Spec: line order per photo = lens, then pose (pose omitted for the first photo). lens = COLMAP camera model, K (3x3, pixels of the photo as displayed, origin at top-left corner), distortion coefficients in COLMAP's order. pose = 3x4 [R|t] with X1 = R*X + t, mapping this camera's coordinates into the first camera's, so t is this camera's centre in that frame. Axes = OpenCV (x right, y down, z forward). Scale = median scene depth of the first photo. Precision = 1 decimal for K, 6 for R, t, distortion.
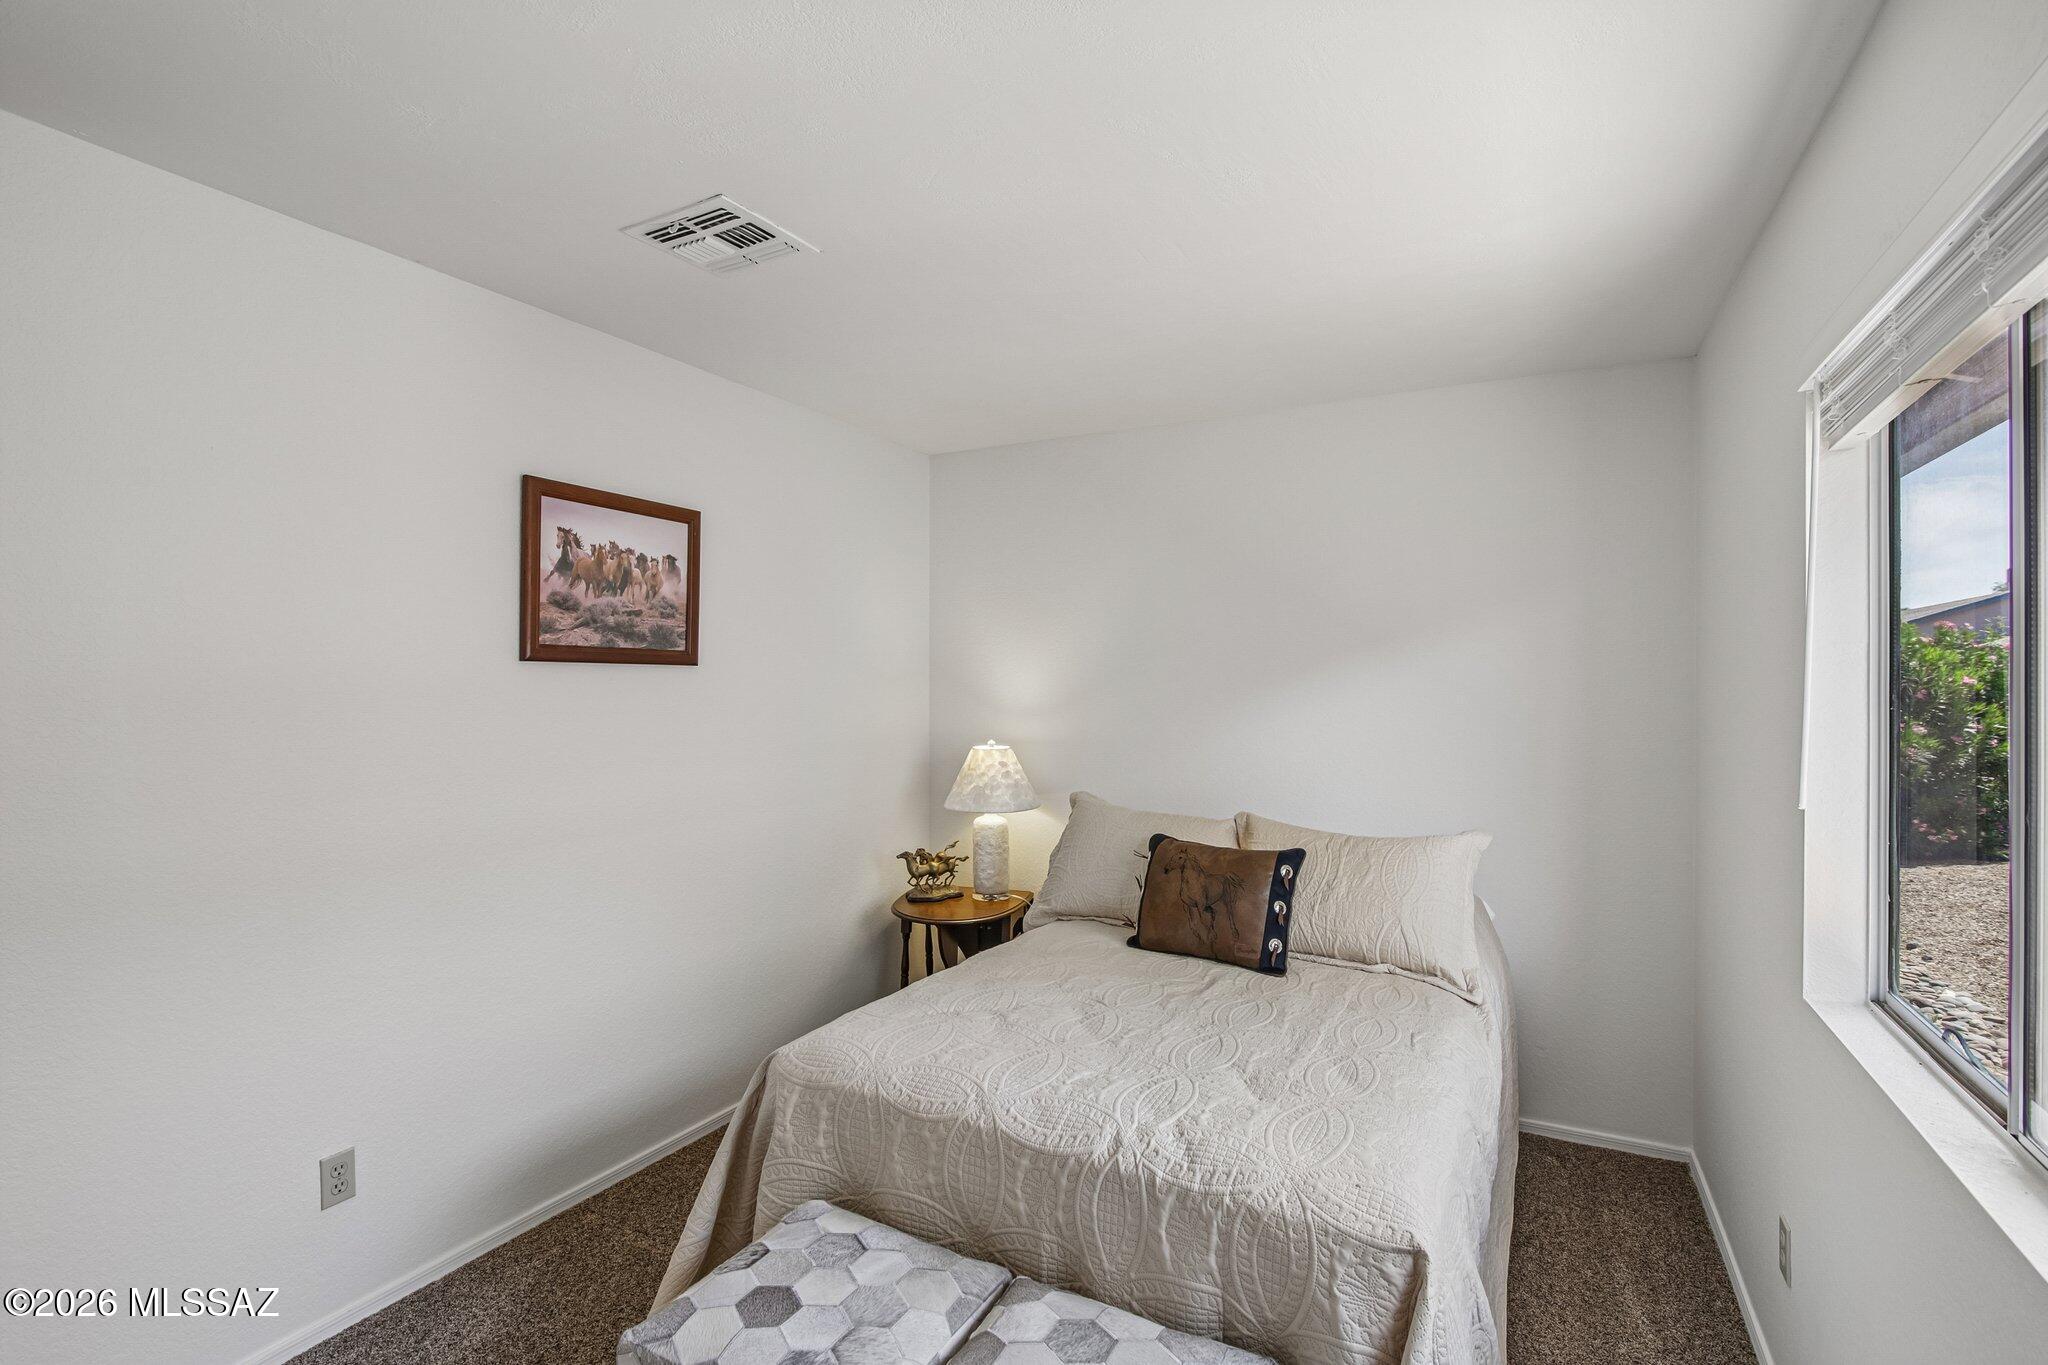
lens RADIAL K [[940.2, 0, 1021.0], [0, 940.2, 690.0], [0, 0, 1]] dist [-0.017353, 0.000059]
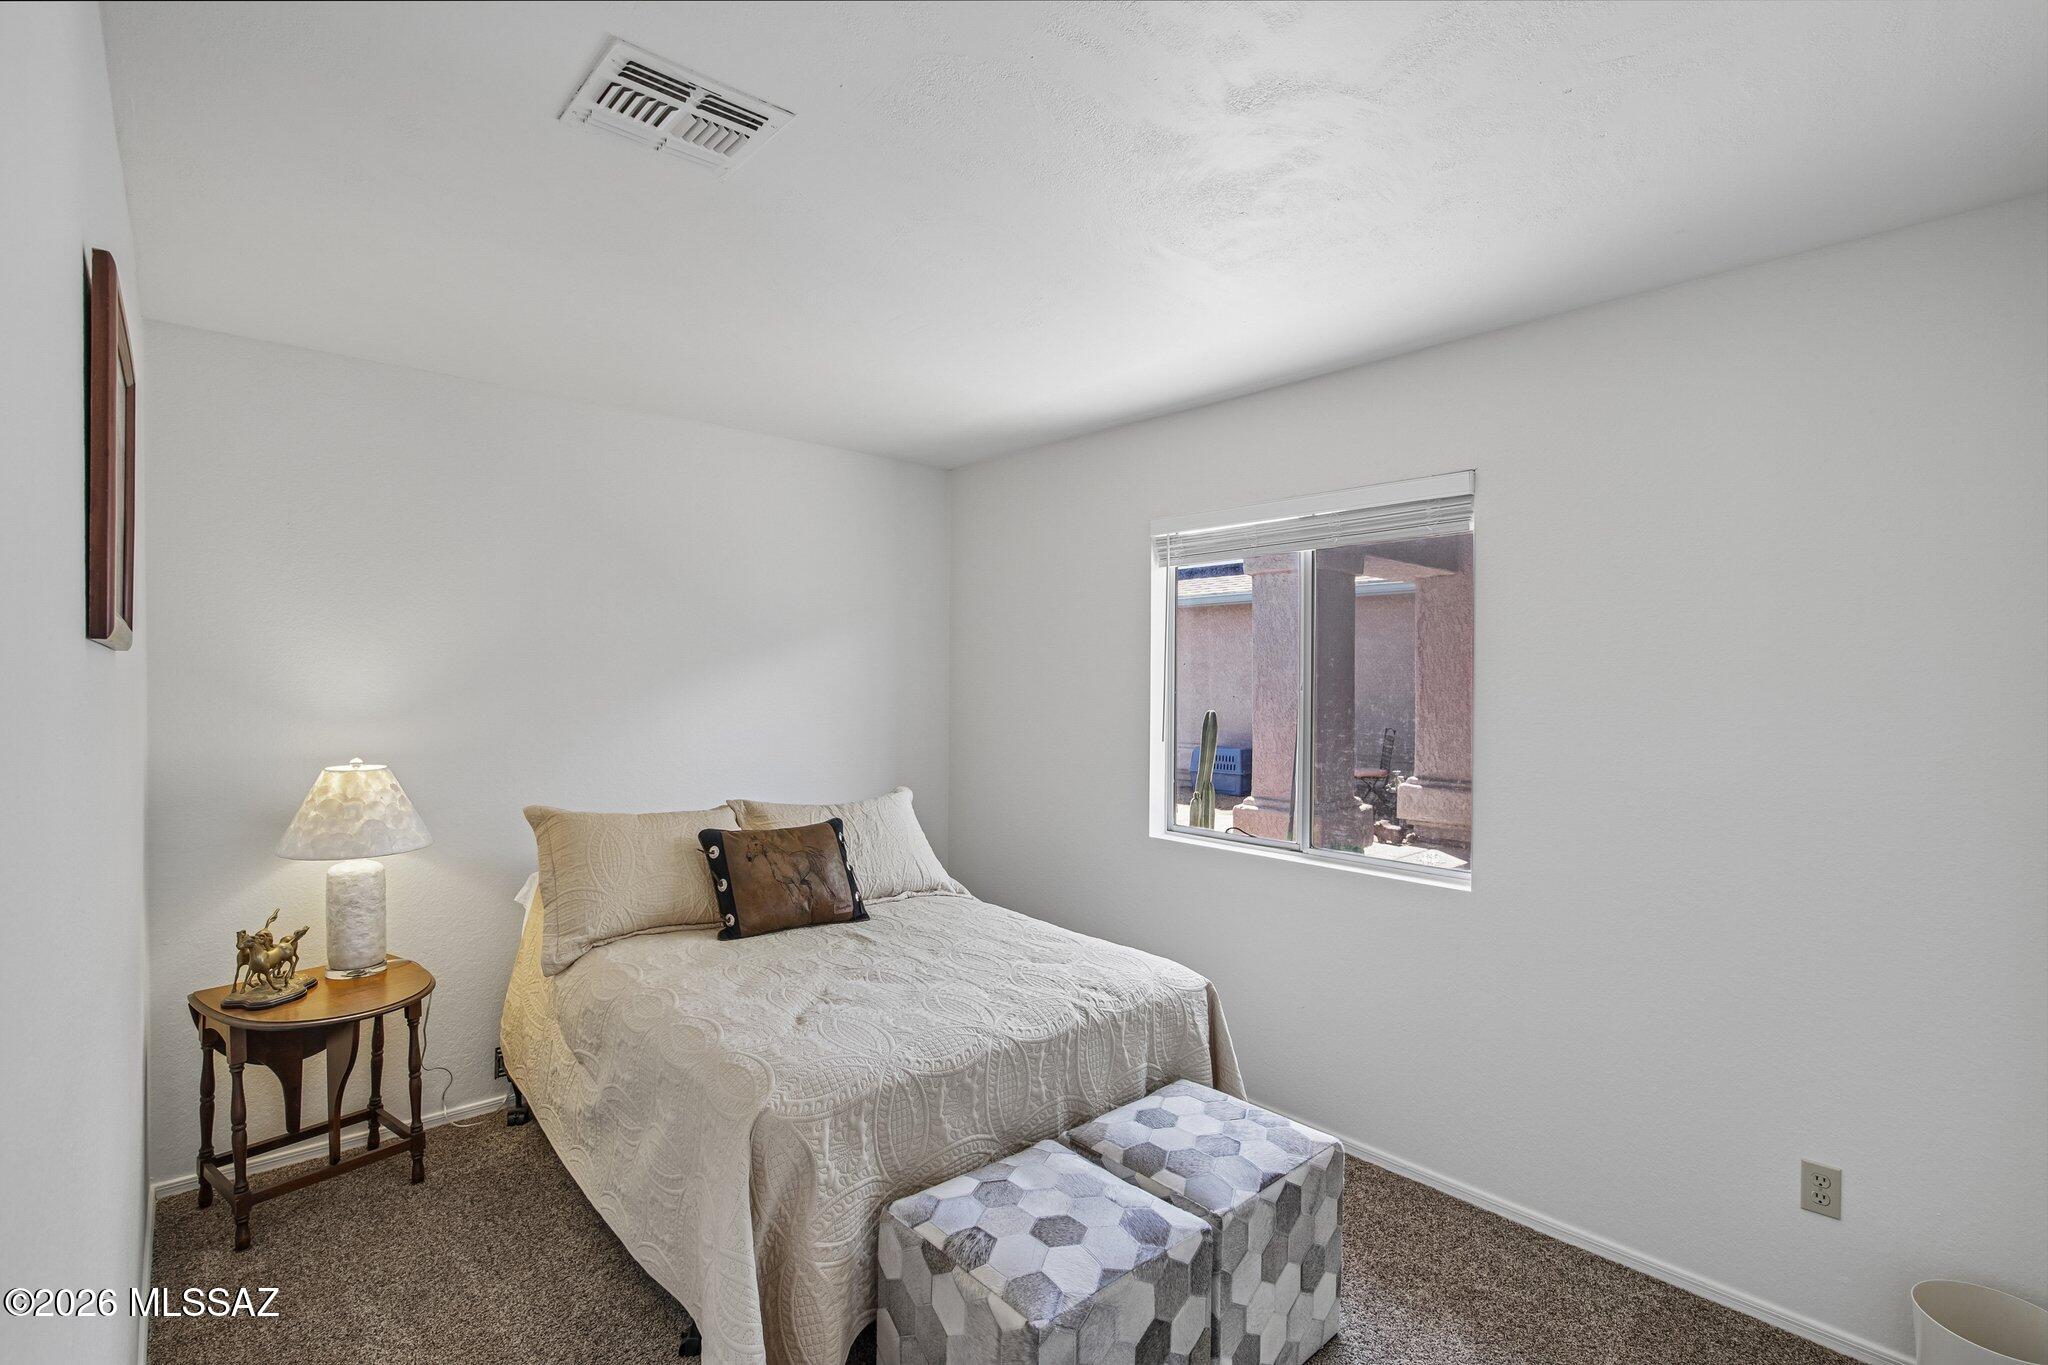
lens RADIAL K [[940.2, 0, 1023.9], [0, 940.2, 673.8], [0, 0, 1]] dist [-0.017353, 0.000059]
pose [[0.329910, 0.003079, 0.944007, -1.087706], [0.000065, 0.999995, -0.003284, -0.020742], [-0.944013, 0.001145, 0.329908, 0.516409]]
